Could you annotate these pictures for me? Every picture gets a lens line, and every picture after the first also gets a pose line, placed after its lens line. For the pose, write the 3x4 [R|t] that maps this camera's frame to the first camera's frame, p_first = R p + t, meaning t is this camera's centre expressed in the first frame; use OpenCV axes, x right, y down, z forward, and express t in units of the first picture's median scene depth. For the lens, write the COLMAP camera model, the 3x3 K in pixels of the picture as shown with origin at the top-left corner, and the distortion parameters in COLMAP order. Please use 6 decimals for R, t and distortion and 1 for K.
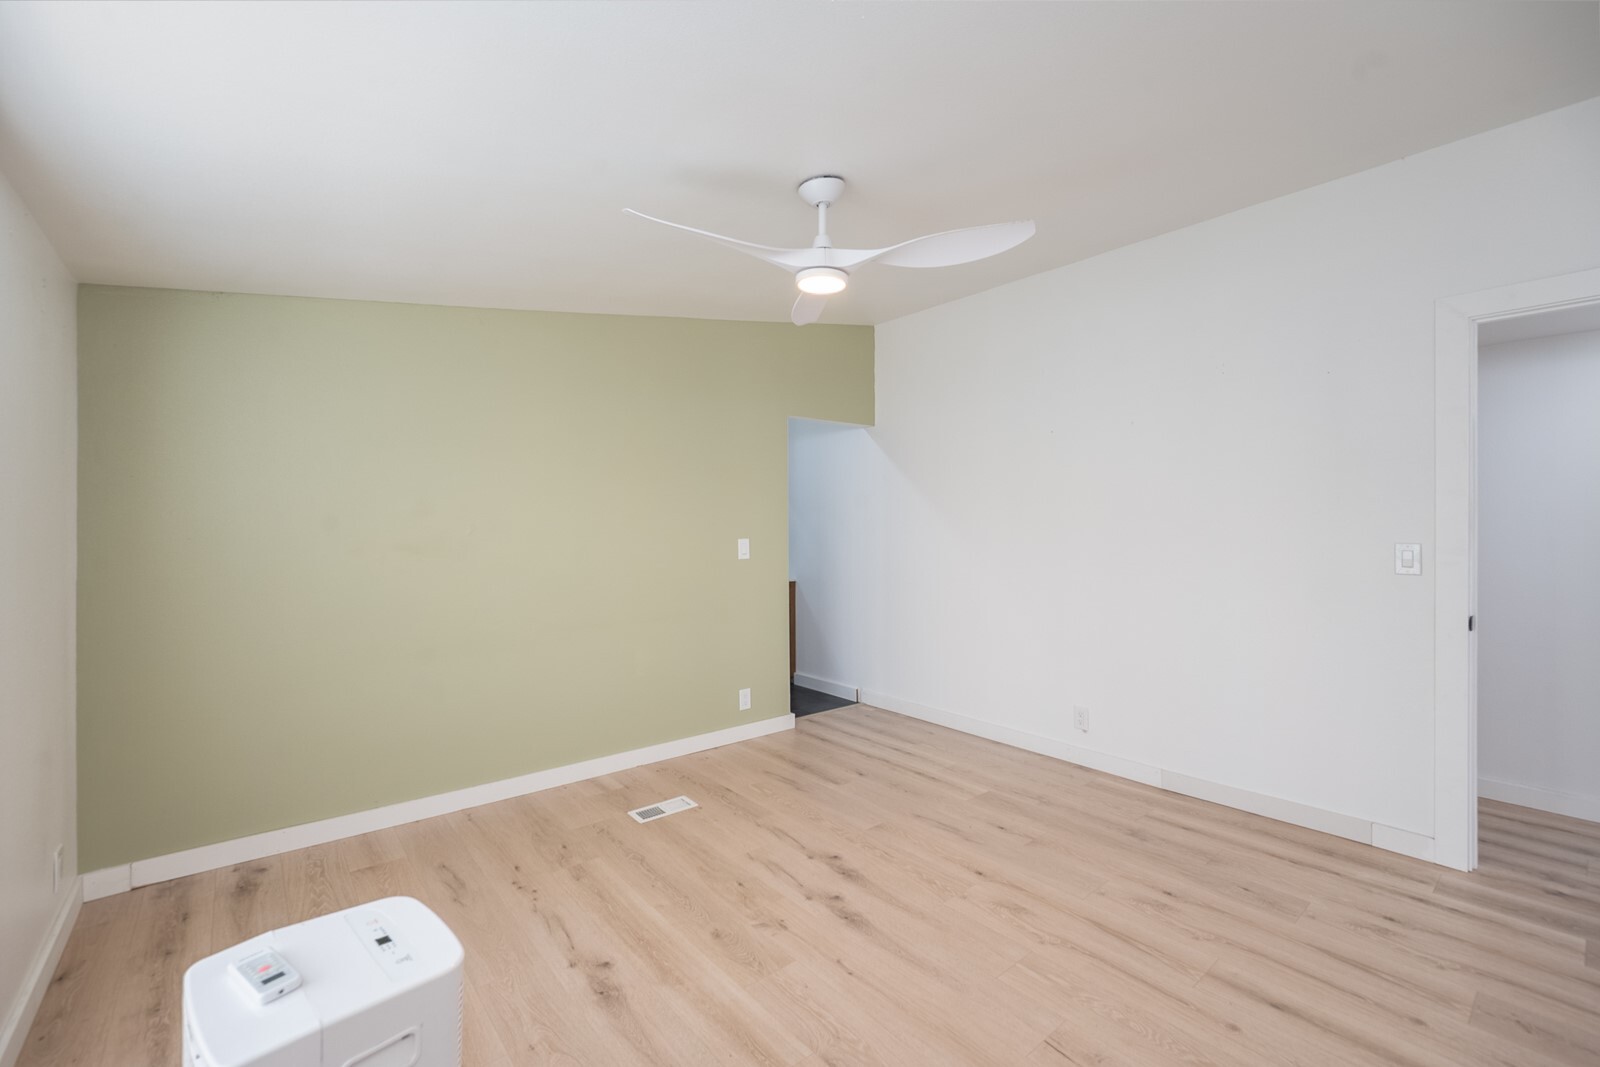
lens RADIAL K [[675.5, 0, 795.3], [0, 675.5, 530.2], [0, 0, 1]] dist [-0.002741, -0.000476]
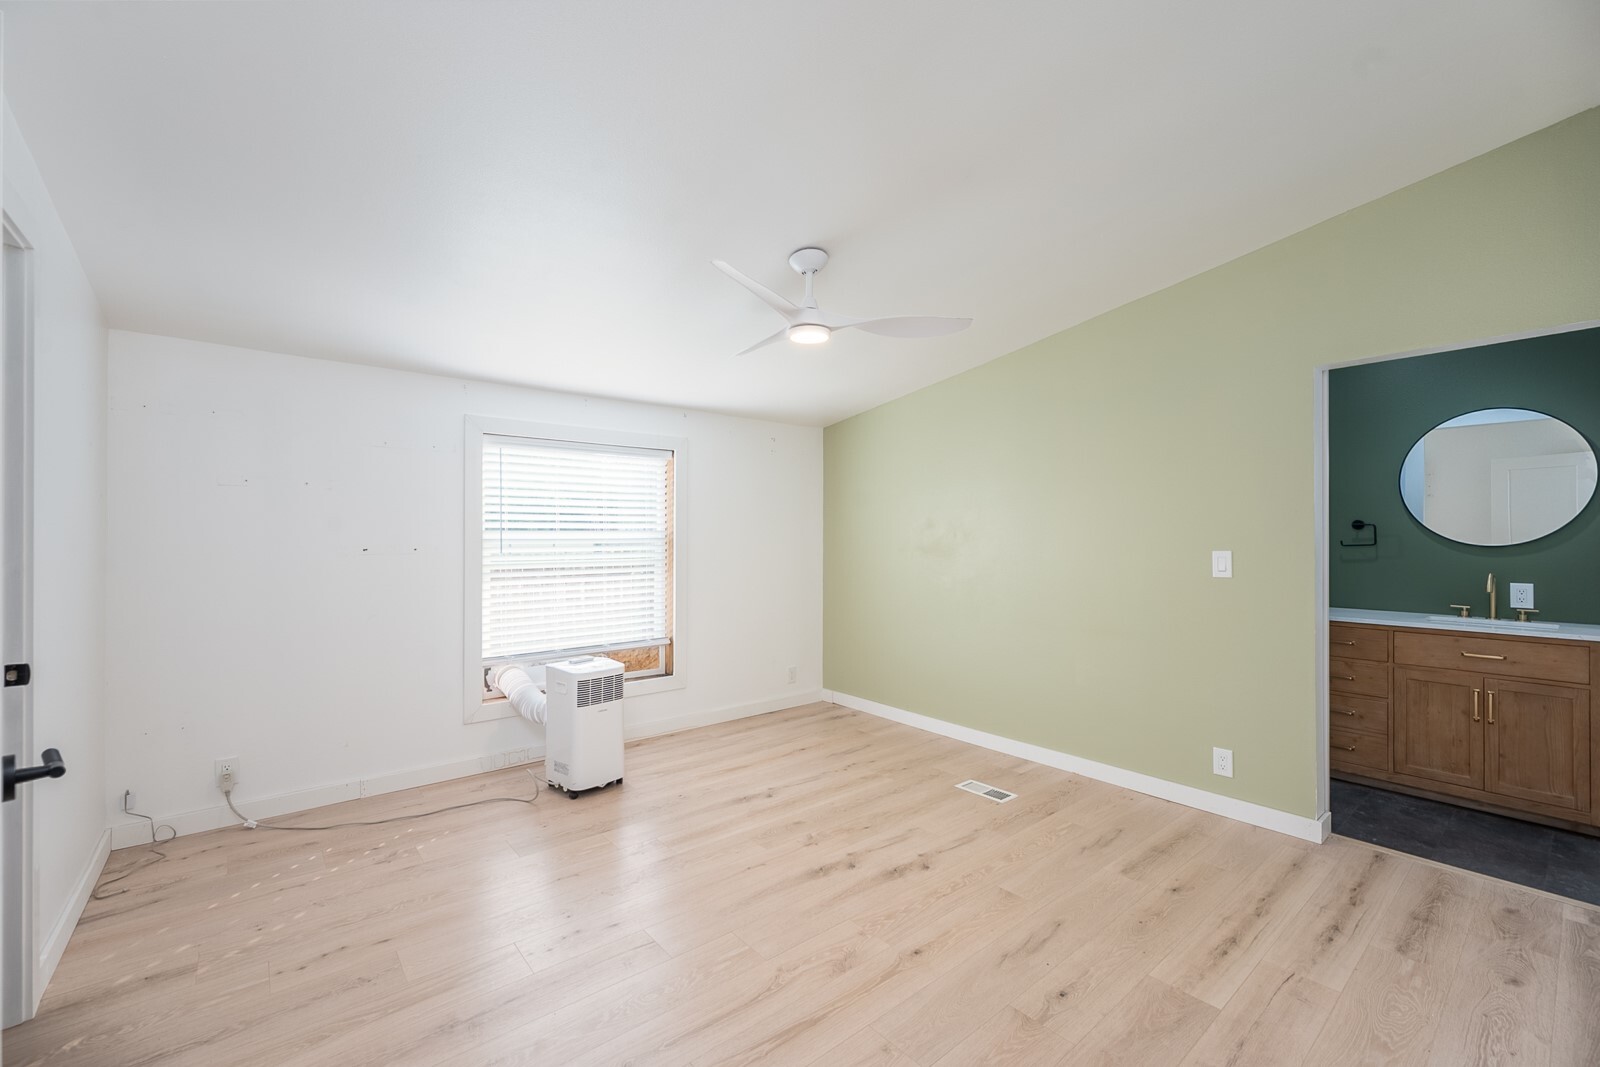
lens RADIAL K [[666.2, 0, 804.6], [0, 666.2, 535.5], [0, 0, 1]] dist [-0.002441, -0.000144]
pose [[0.005237, 0.001348, -0.999985, 1.060378], [-0.005463, 0.999984, 0.001319, -0.002924], [0.999971, 0.005456, 0.005245, 0.833632]]
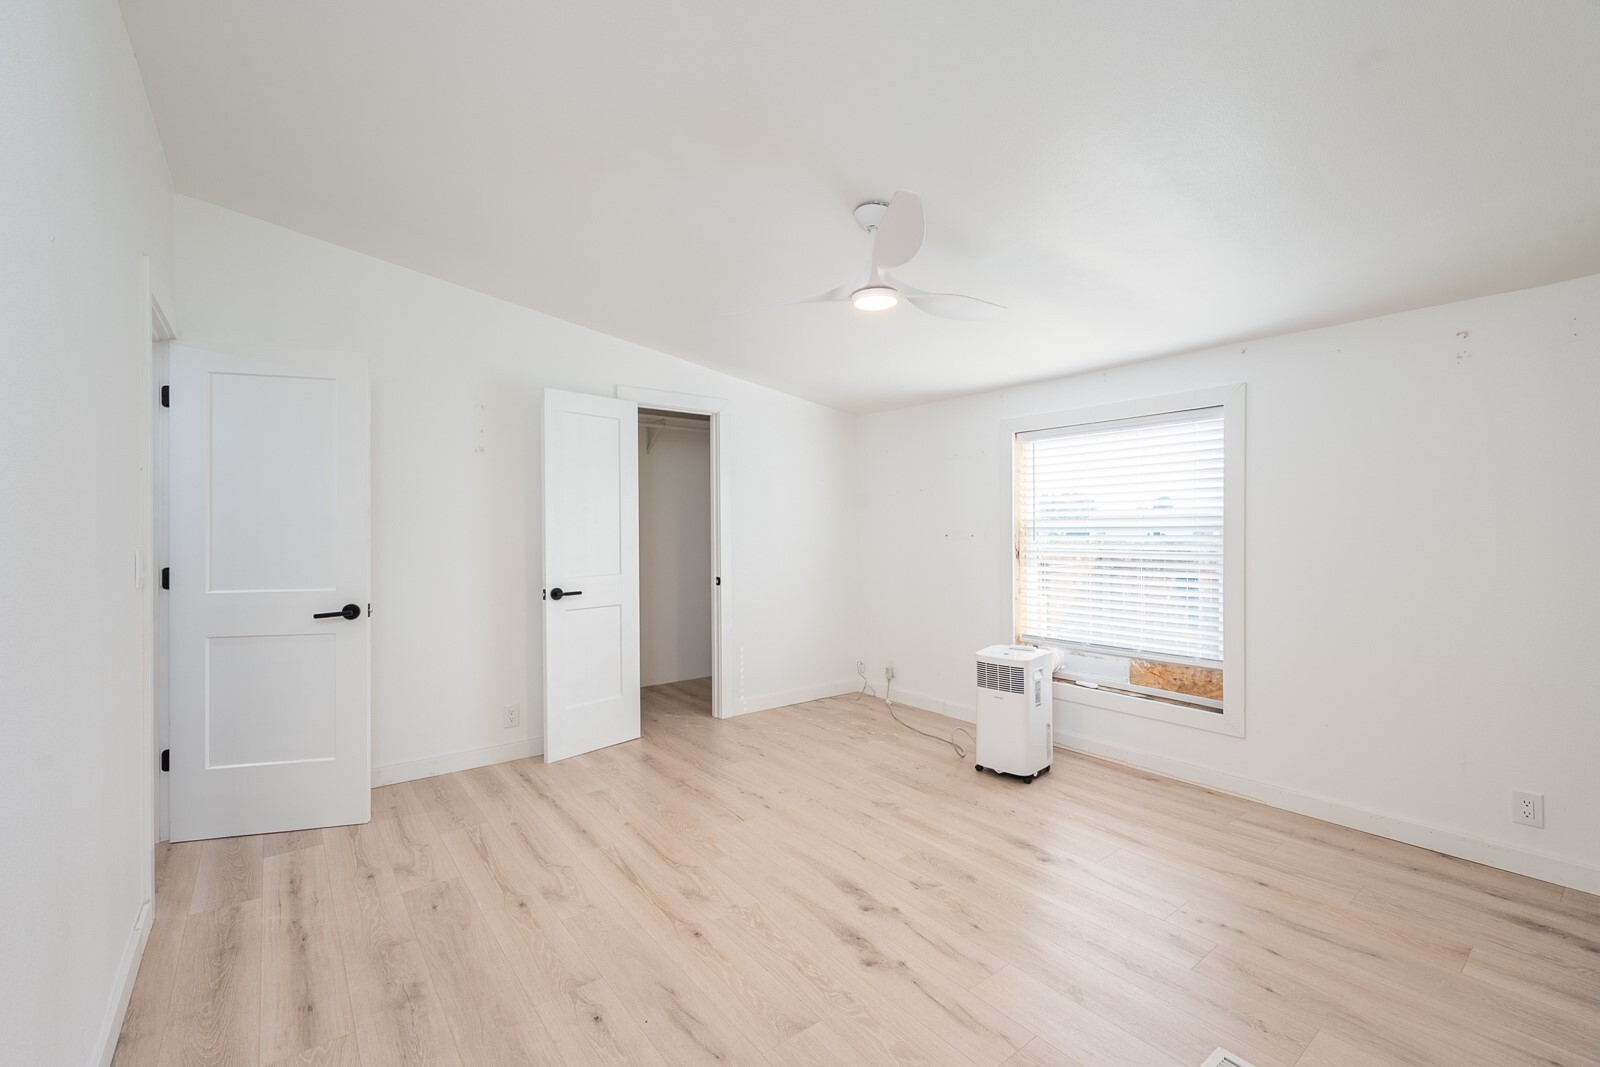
lens RADIAL K [[675.5, 0, 795.3], [0, 675.5, 530.2], [0, 0, 1]] dist [-0.002741, -0.000476]
pose [[-0.999419, 0.007340, 0.033294, 0.115409], [0.007697, 0.999914, 0.010623, -0.005315], [-0.033213, 0.010873, -0.999389, 1.788213]]
